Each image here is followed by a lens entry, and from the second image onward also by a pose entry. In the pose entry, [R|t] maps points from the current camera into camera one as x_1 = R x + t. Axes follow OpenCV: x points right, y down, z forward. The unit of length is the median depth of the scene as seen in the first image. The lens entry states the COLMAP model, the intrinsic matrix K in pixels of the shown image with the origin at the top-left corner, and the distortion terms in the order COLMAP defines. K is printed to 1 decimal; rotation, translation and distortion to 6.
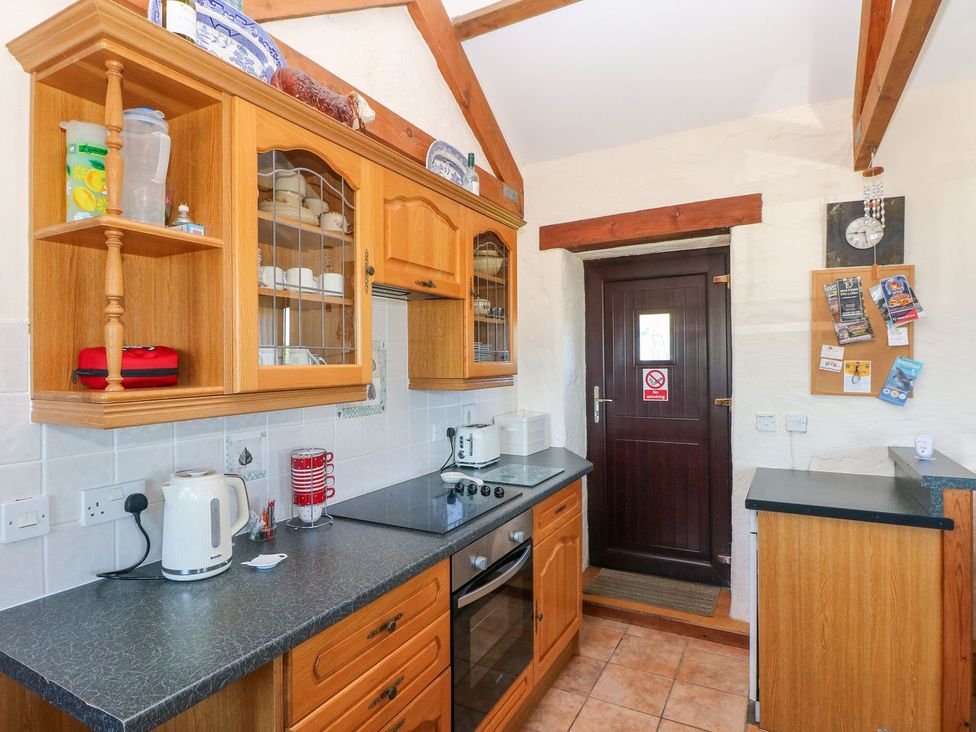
lens RADIAL K [[548.2, 0, 490.5], [0, 548.2, 362.4], [0, 0, 1]] dist [-0.014135, 0.000254]
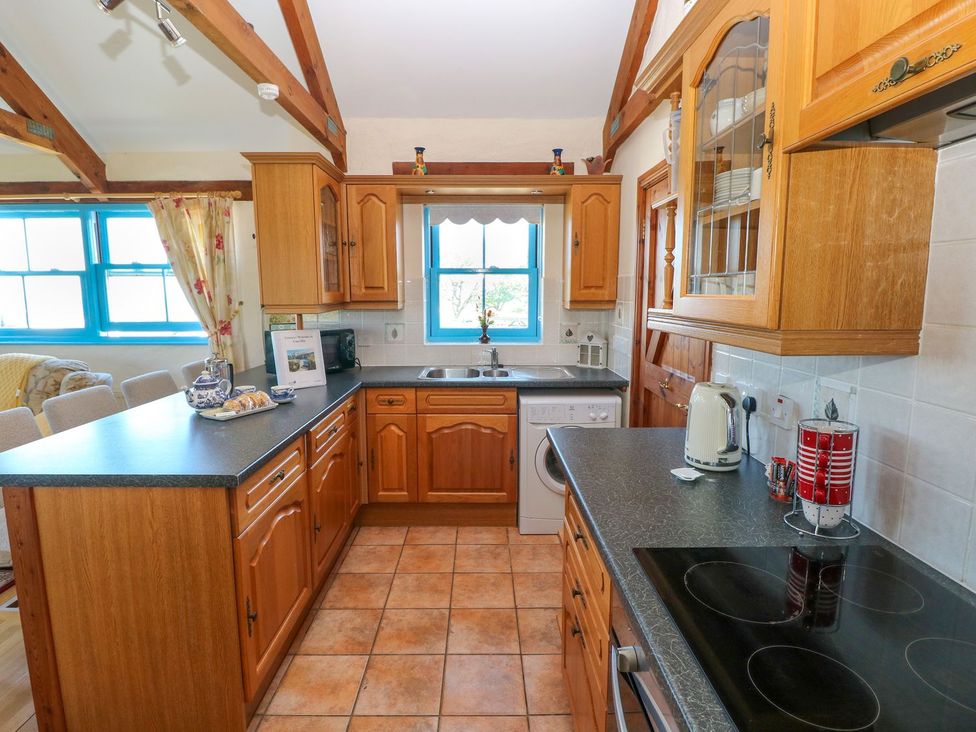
lens RADIAL K [[509.5, 0, 490.6], [0, 509.5, 357.0], [0, 0, 1]] dist [-0.022255, -0.000904]
pose [[-0.874822, 0.073717, -0.478803, 0.238969], [0.009719, 0.990826, 0.134791, -0.006160], [0.484347, 0.113265, -0.867513, 0.983269]]
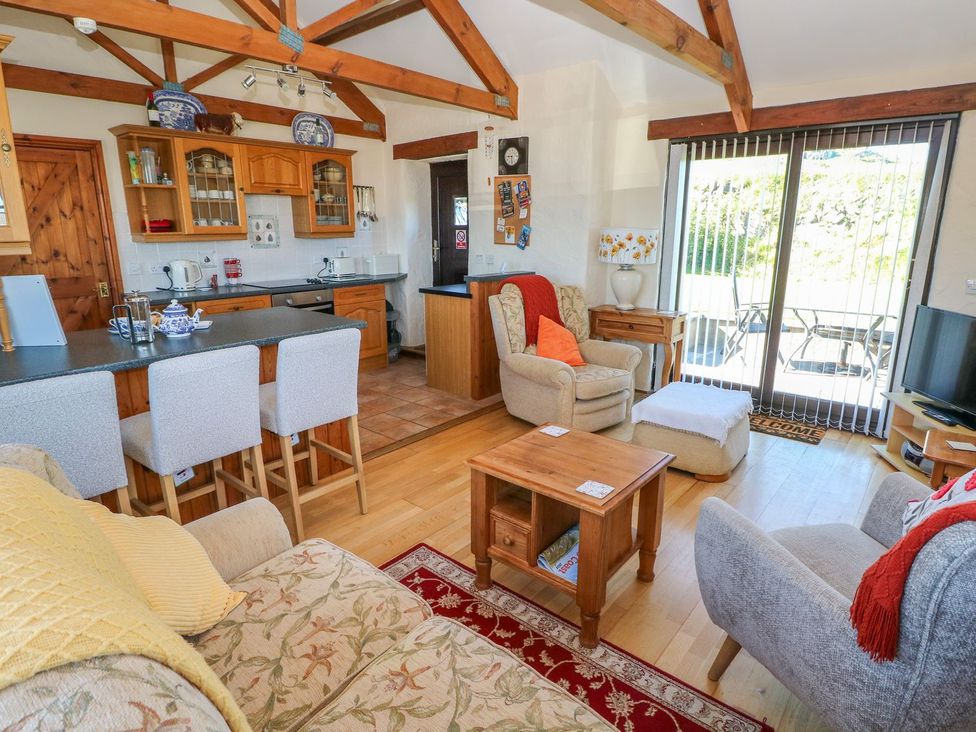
lens RADIAL K [[543.4, 0, 506.1], [0, 543.4, 367.5], [0, 0, 1]] dist [-0.017875, -0.001118]
pose [[0.980855, 0.058840, -0.185635, 1.145941], [-0.010240, 0.967526, 0.252562, -0.004606], [0.194468, -0.245826, 0.949606, -1.051360]]
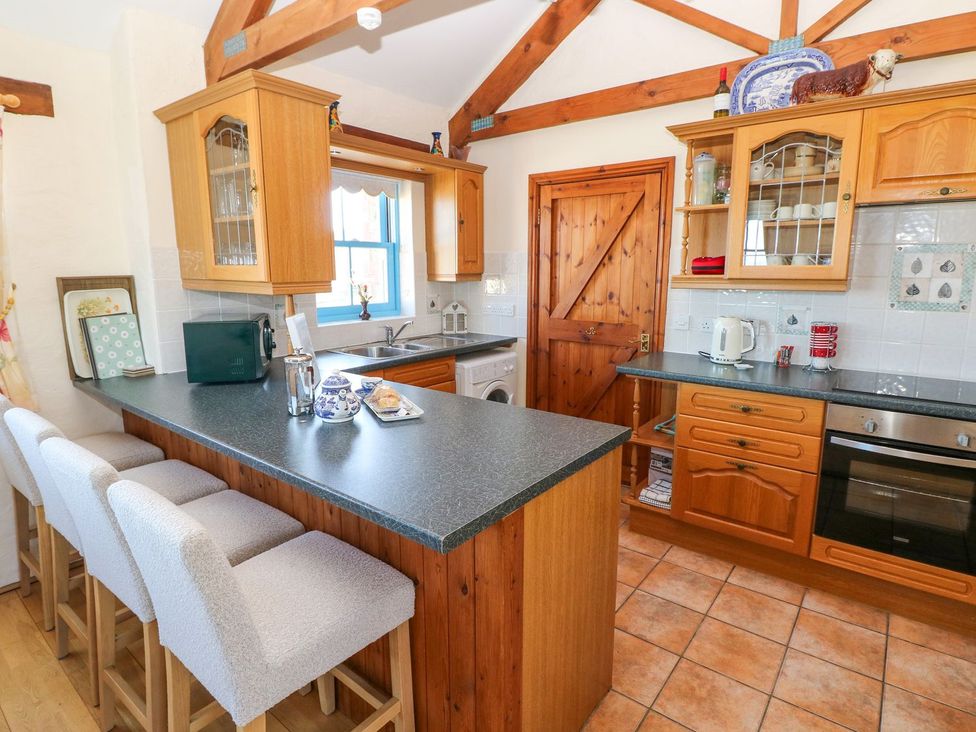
lens RADIAL K [[523.3, 0, 484.5], [0, 523.3, 353.2], [0, 0, 1]] dist [-0.017872, -0.002354]
pose [[-0.183033, 0.172083, -0.967929, 0.931211], [0.004438, 0.984696, 0.174224, -0.008055], [0.983097, 0.027593, -0.180996, 0.250828]]
